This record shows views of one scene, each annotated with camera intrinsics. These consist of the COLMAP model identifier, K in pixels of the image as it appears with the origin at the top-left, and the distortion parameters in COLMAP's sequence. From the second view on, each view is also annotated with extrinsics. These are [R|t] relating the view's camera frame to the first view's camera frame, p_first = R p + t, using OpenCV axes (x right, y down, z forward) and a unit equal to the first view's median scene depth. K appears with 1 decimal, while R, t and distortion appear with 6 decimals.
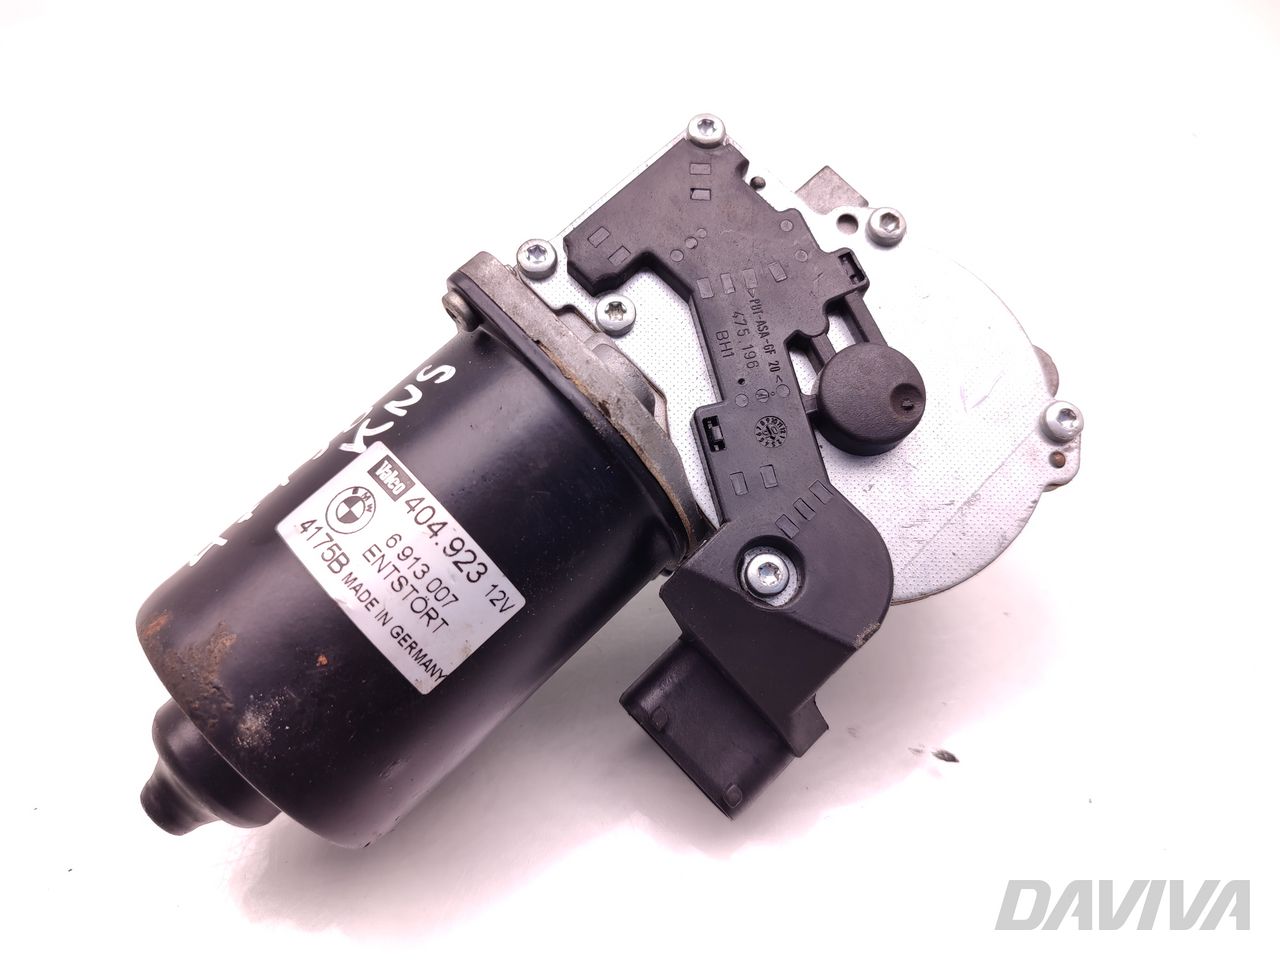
lens RADIAL K [[896.5, 0, 641.5], [0, 896.5, 478.1], [0, 0, 1]] dist [-0.008850, -0.003540]
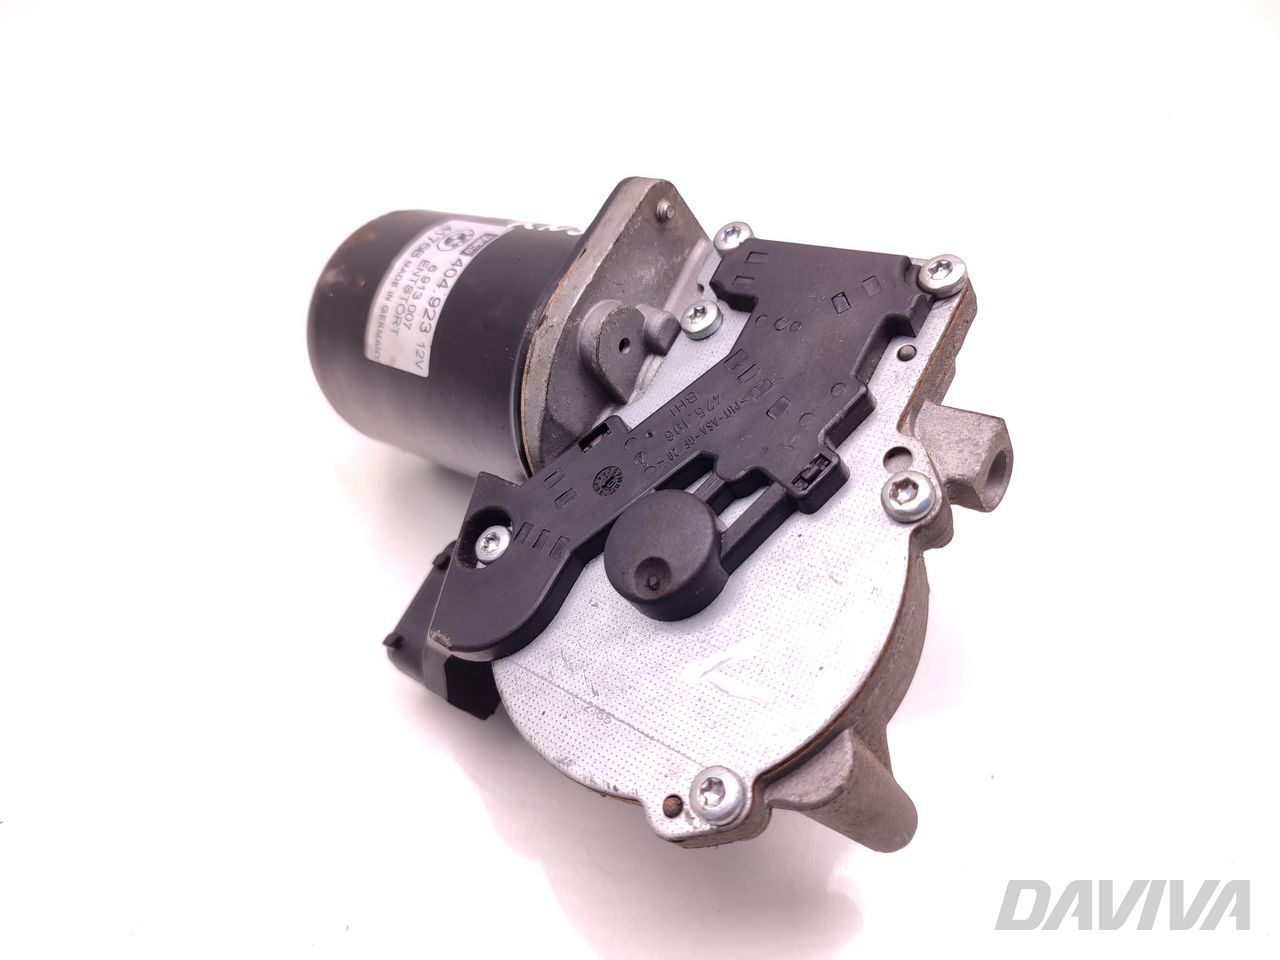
lens RADIAL K [[896.5, 0, 641.9], [0, 896.5, 481.6], [0, 0, 1]] dist [-0.008850, -0.003540]
pose [[0.192248, 0.752284, -0.630166, 0.735880], [-0.731050, 0.538176, 0.419442, -0.467458], [0.654680, 0.380046, 0.653421, 0.394233]]
